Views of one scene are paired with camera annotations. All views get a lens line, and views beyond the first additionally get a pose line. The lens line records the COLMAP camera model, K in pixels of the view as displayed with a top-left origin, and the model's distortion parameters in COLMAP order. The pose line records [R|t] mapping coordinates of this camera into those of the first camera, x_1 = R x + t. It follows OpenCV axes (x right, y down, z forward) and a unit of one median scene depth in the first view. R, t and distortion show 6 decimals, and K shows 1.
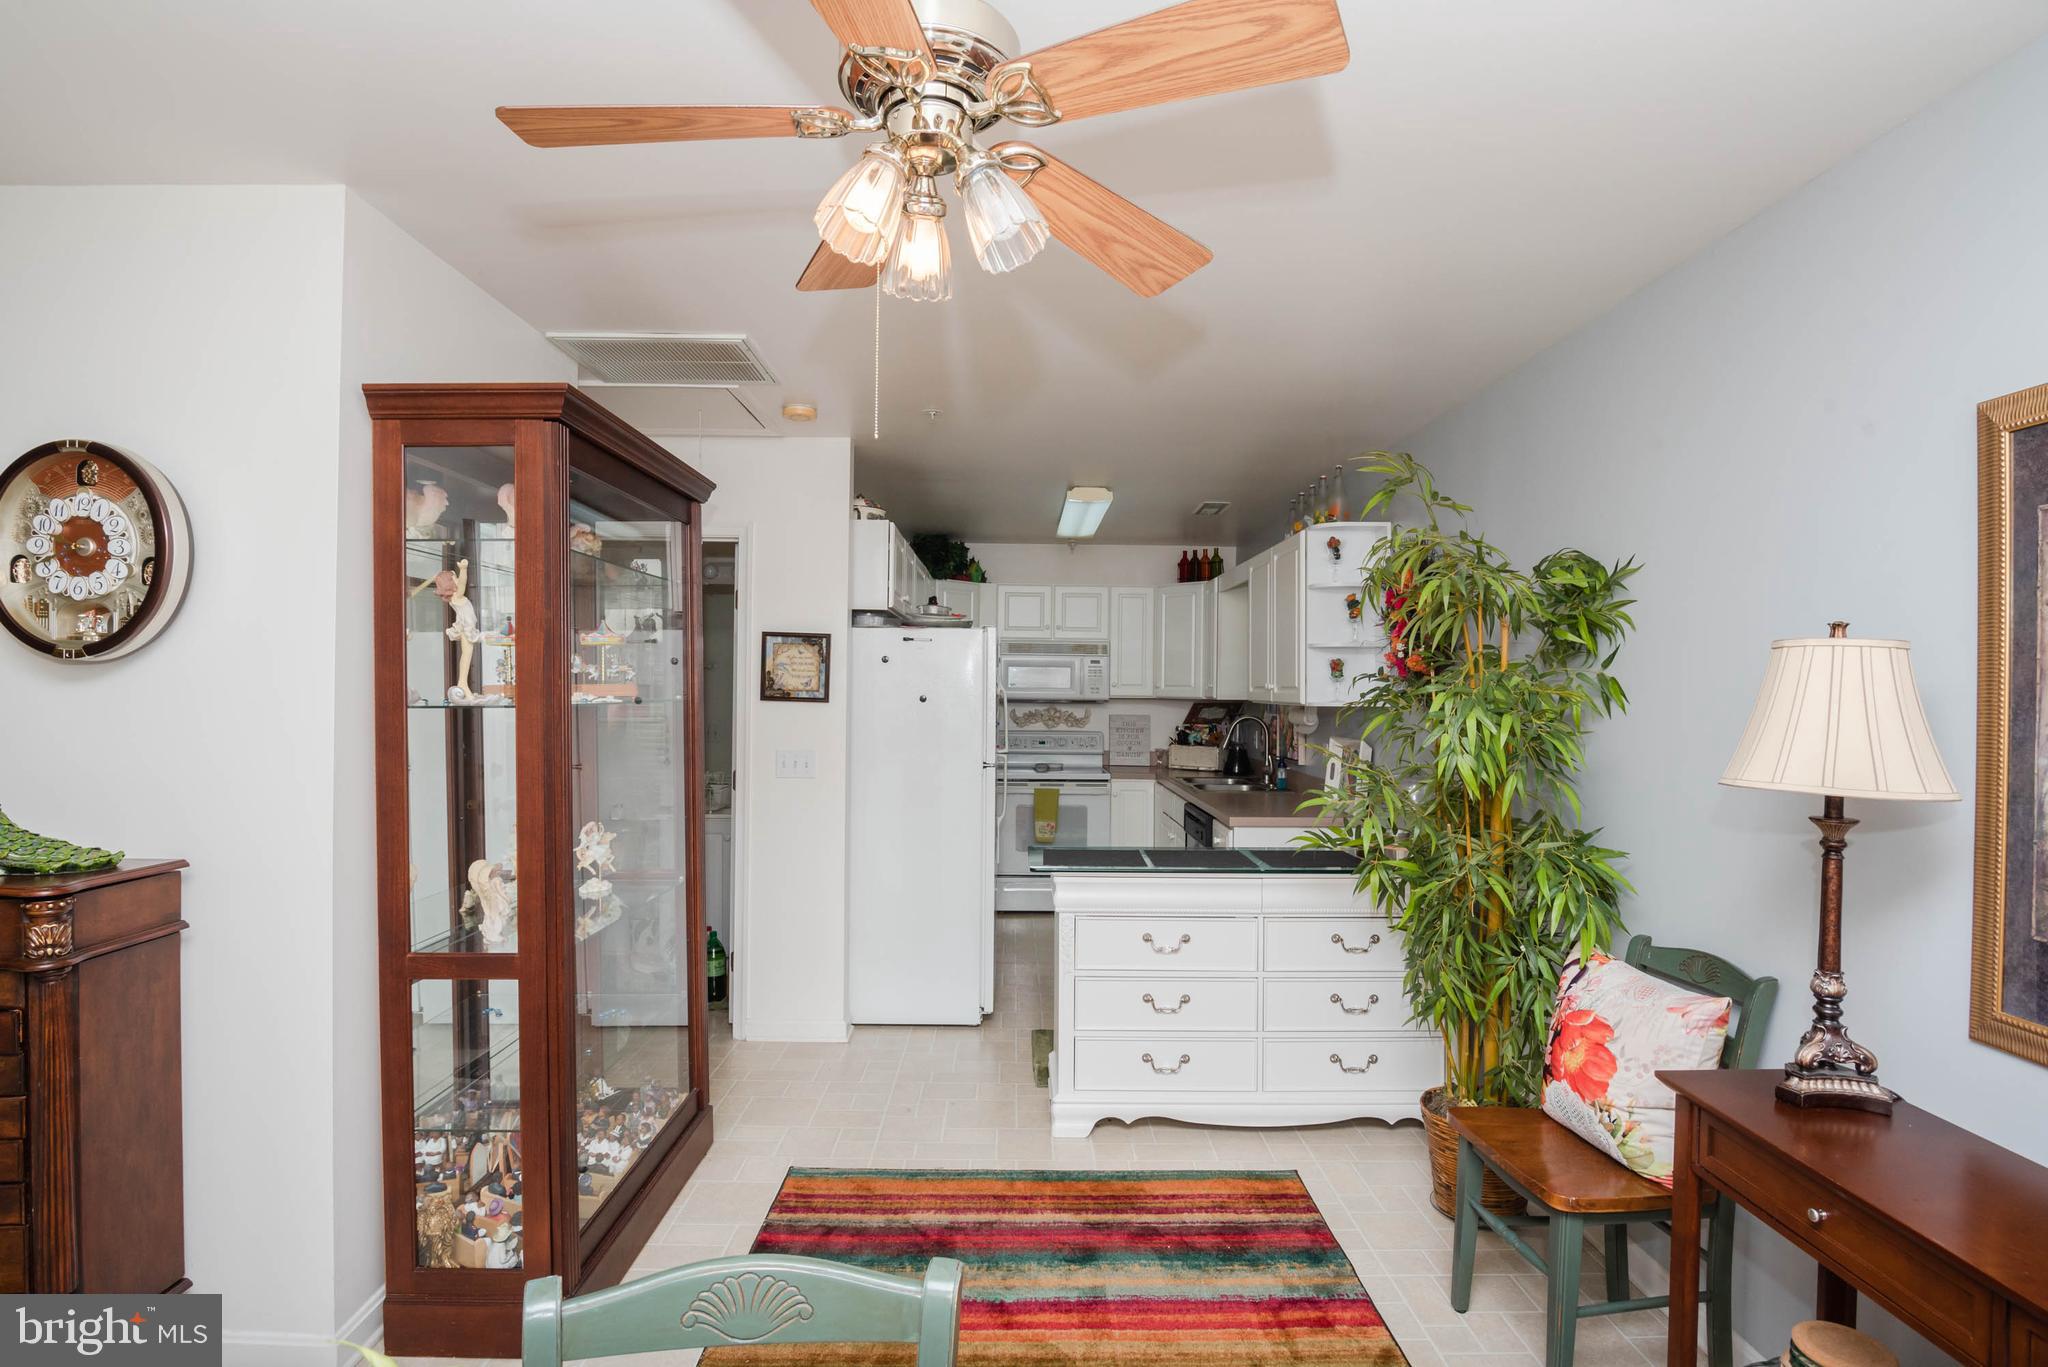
lens RADIAL K [[1007.3, 0, 1019.9], [0, 1007.3, 693.9], [0, 0, 1]] dist [-0.018345, -0.001915]
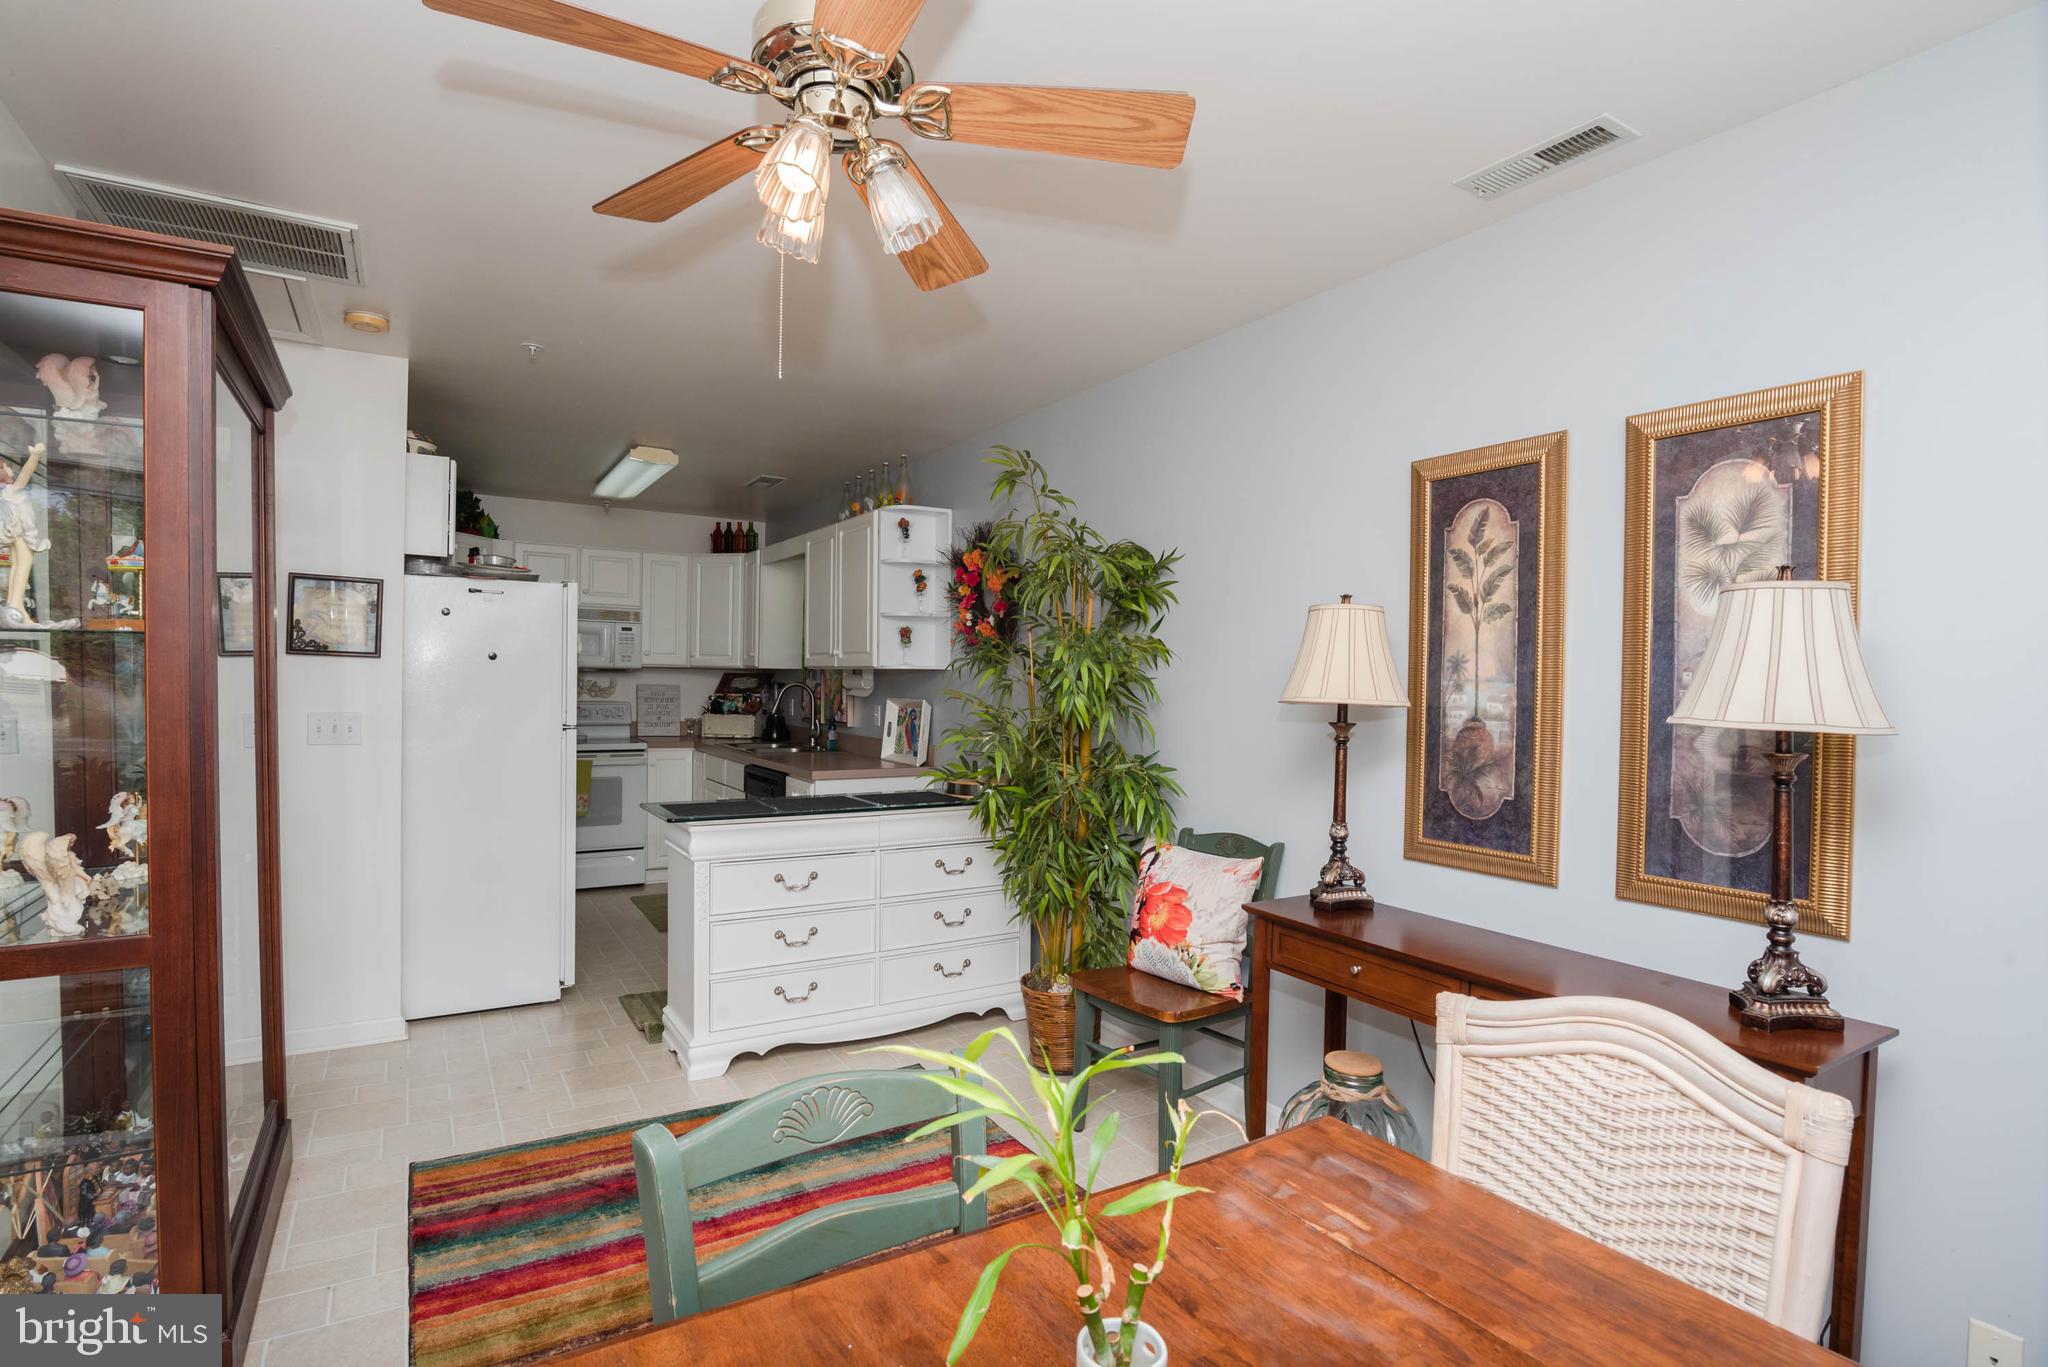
lens RADIAL K [[1007.3, 0, 1006.4], [0, 1007.3, 697.0], [0, 0, 1]] dist [-0.018345, -0.001915]
pose [[0.860321, -0.002610, 0.509746, -0.208816], [-0.006306, 0.999856, 0.015763, 0.032530], [-0.509713, -0.016776, 0.860181, -0.034532]]
